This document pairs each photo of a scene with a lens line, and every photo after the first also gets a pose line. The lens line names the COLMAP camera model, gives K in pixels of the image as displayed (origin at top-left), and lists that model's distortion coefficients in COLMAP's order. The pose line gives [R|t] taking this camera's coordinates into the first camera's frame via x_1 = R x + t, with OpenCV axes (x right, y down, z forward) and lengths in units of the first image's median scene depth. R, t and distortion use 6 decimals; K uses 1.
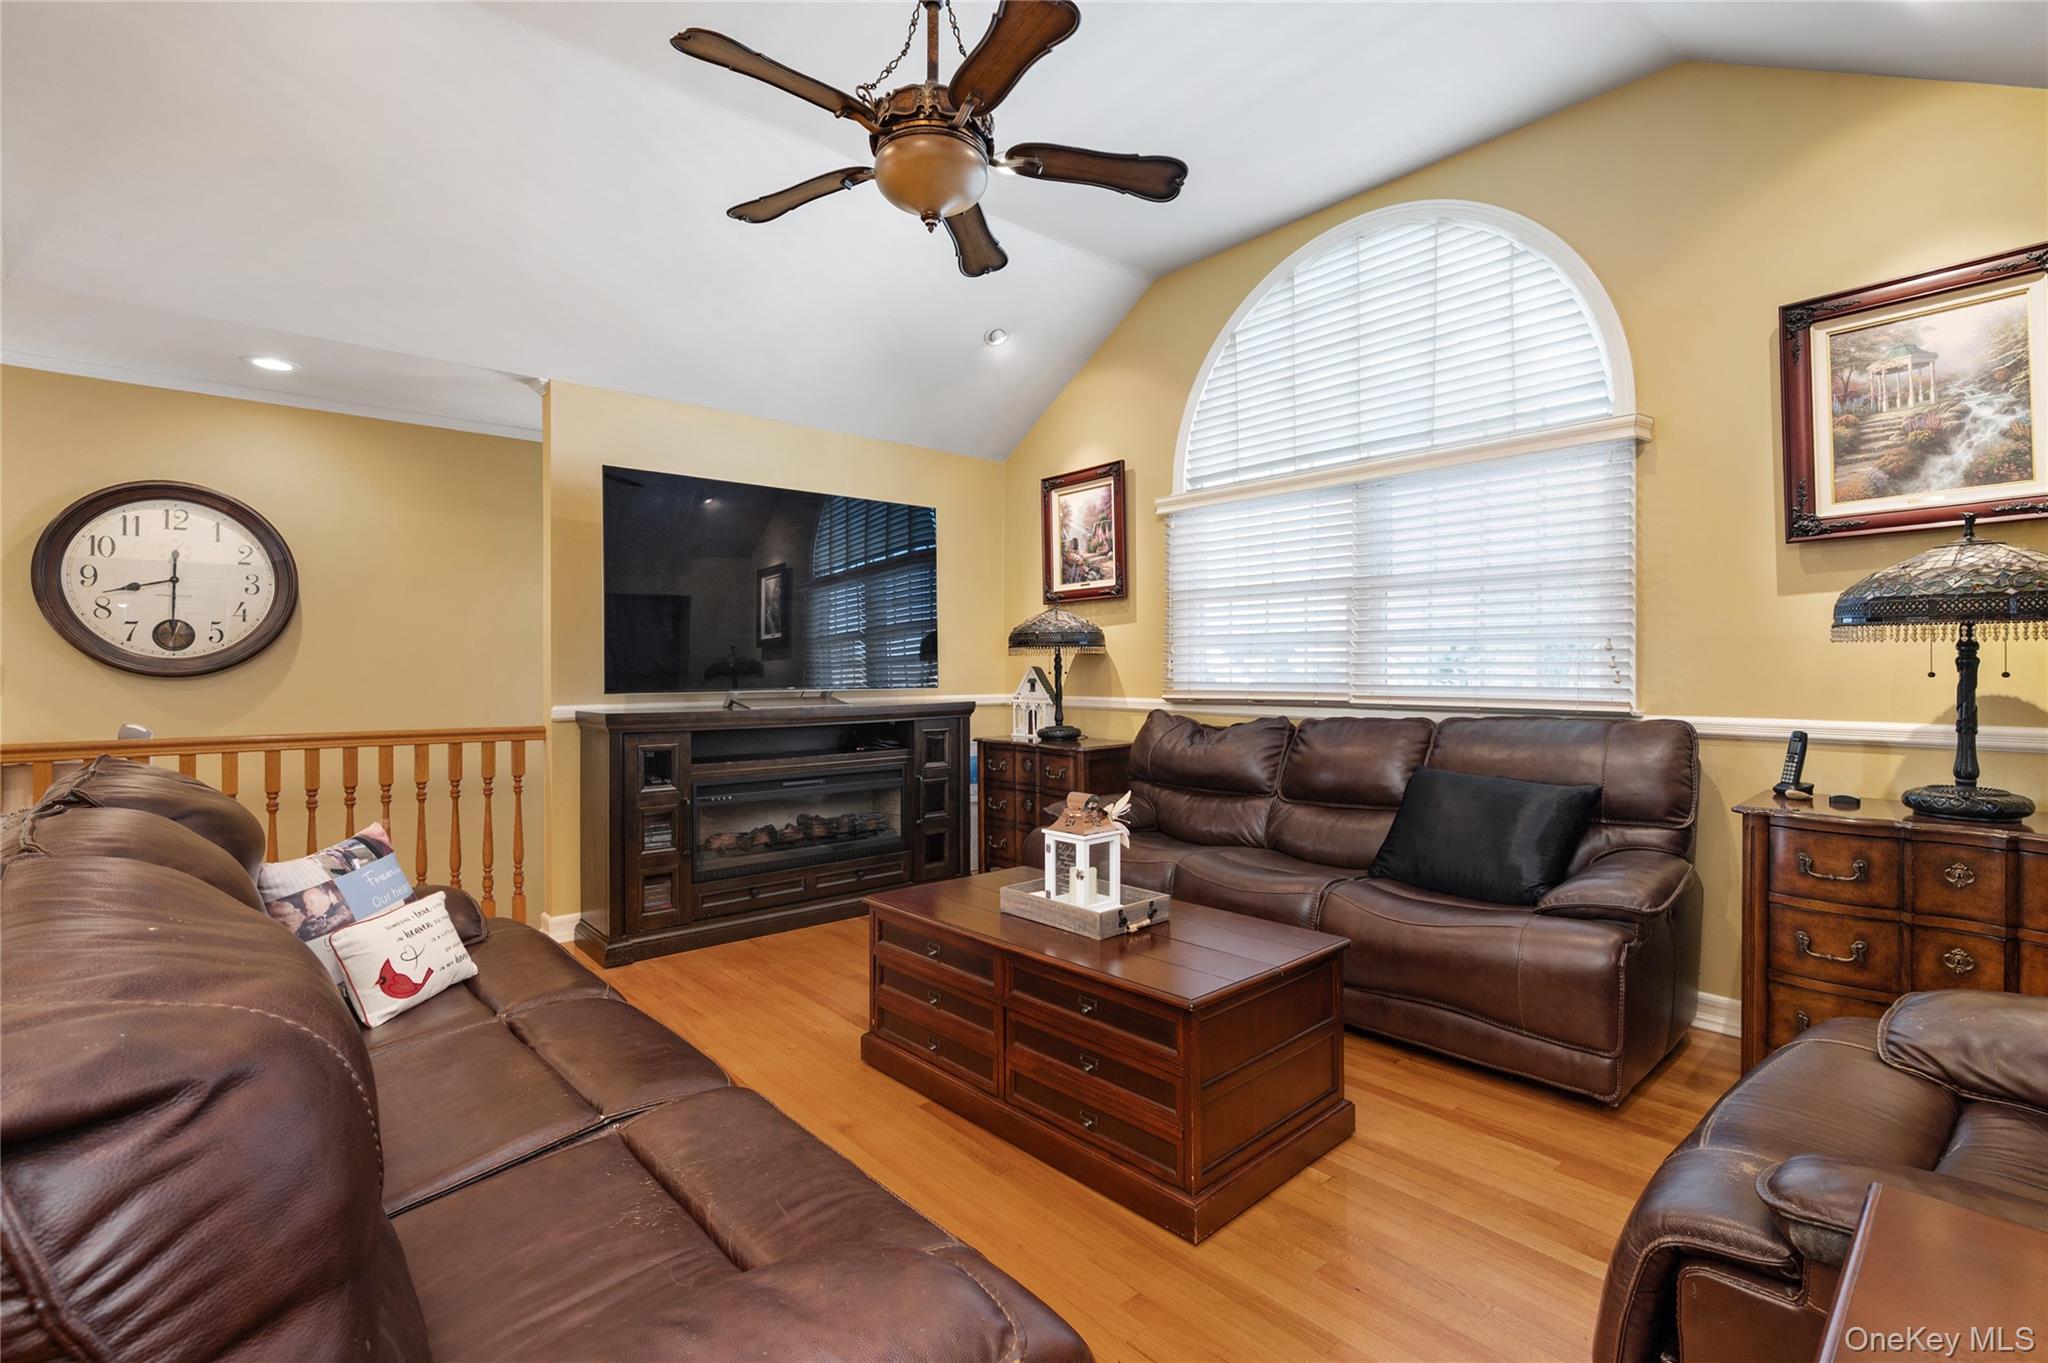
lens RADIAL K [[929.7, 0, 1029.2], [0, 929.7, 668.6], [0, 0, 1]] dist [0.006293, 0.000391]
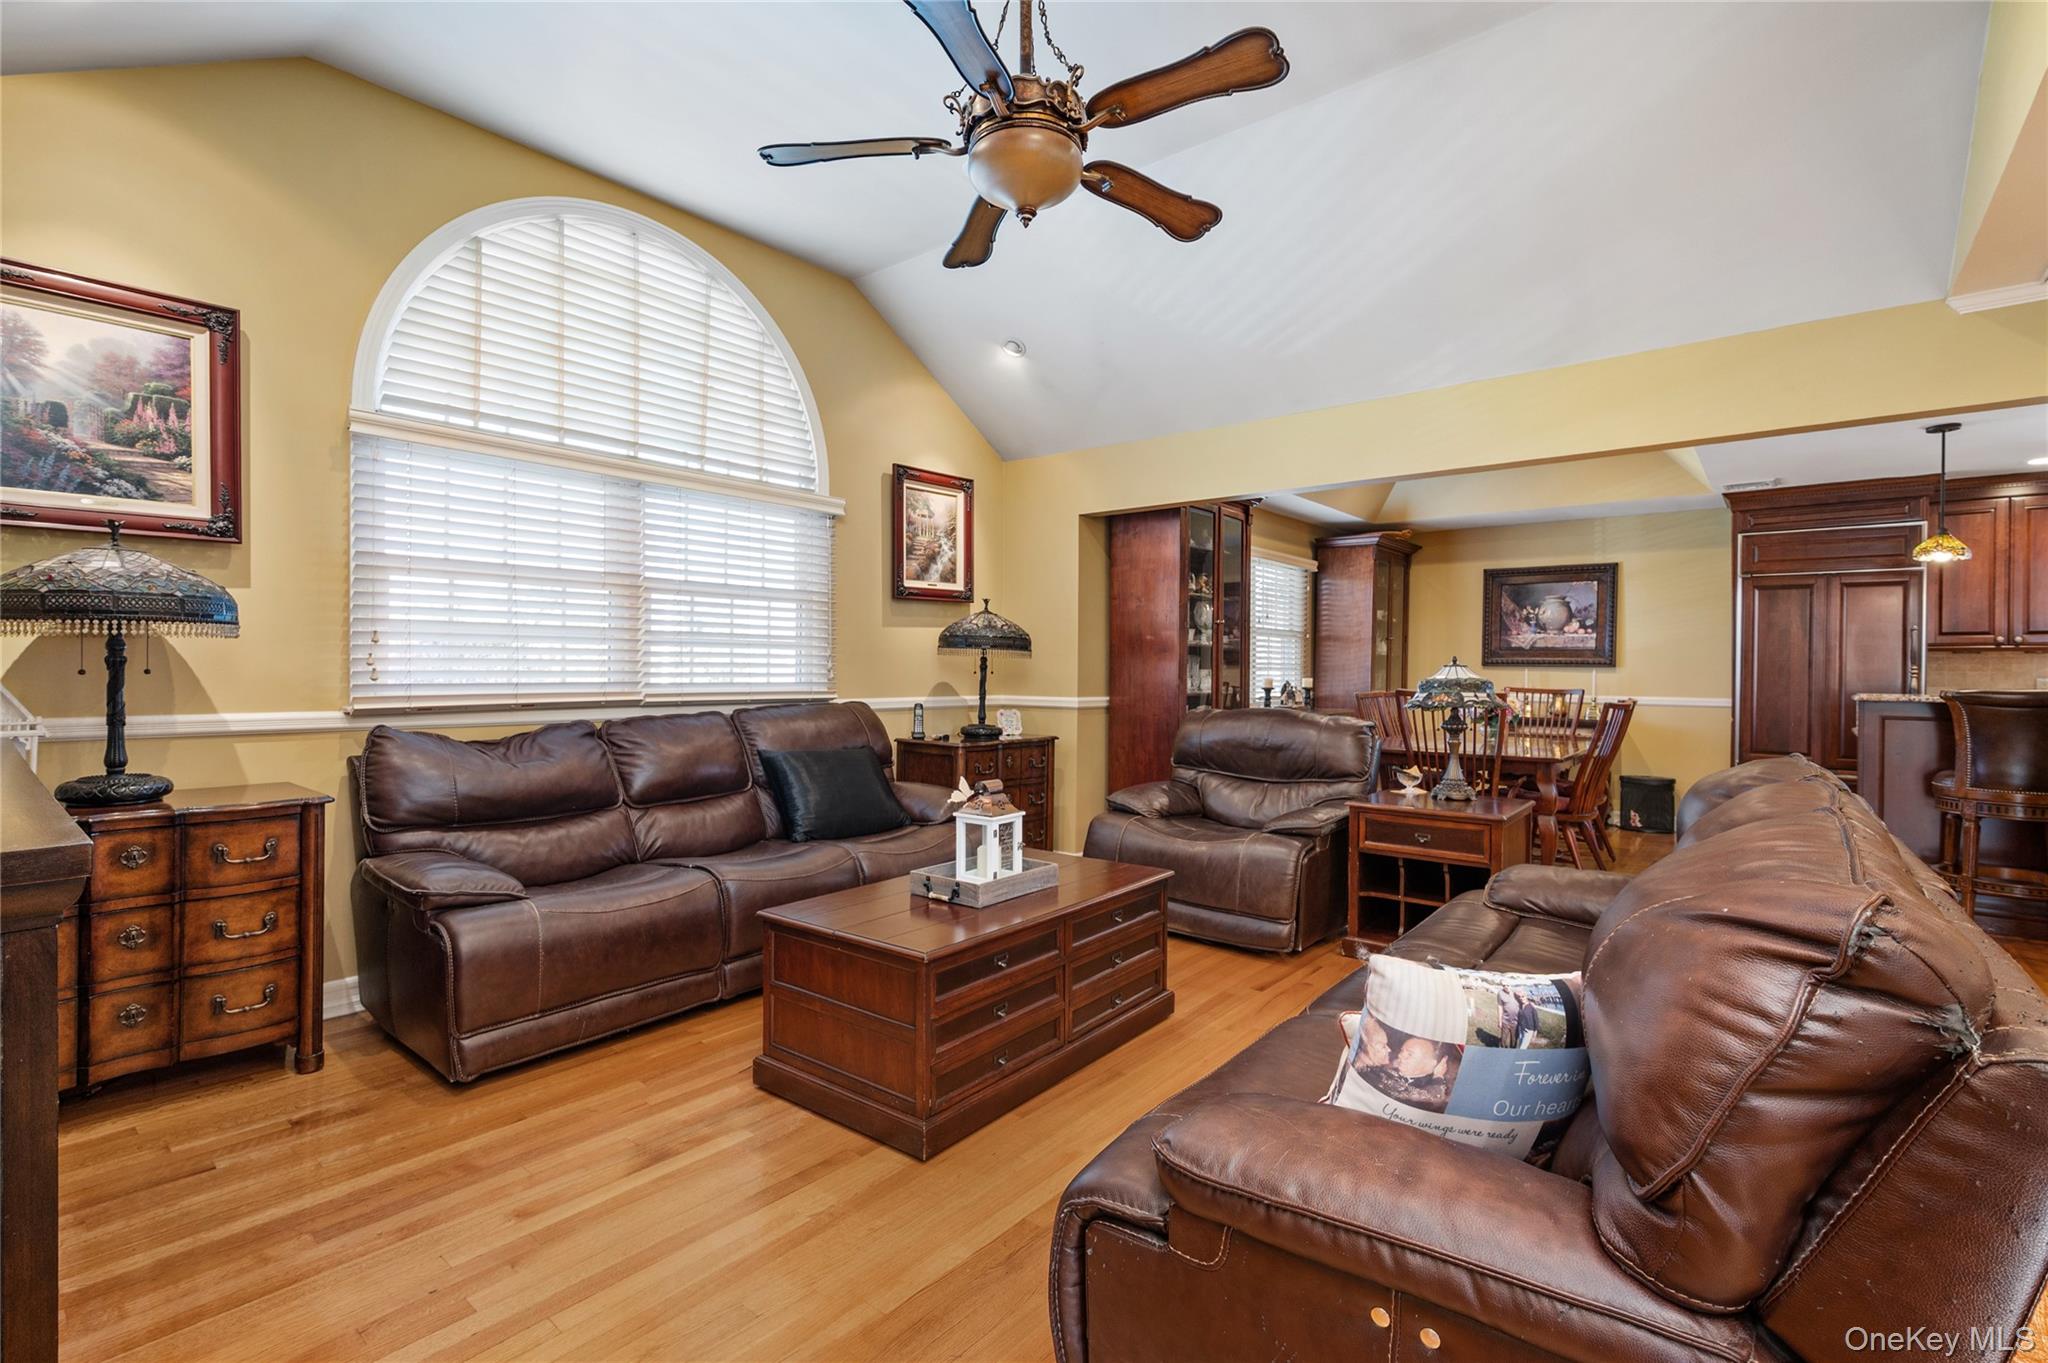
lens RADIAL K [[929.7, 0, 1012.3], [0, 929.7, 677.8], [0, 0, 1]] dist [0.006293, 0.000391]
pose [[-0.141597, -0.010713, 0.989866, -0.715599], [-0.008916, 0.999915, 0.009547, -0.001597], [-0.989884, -0.007474, -0.141680, 0.761504]]
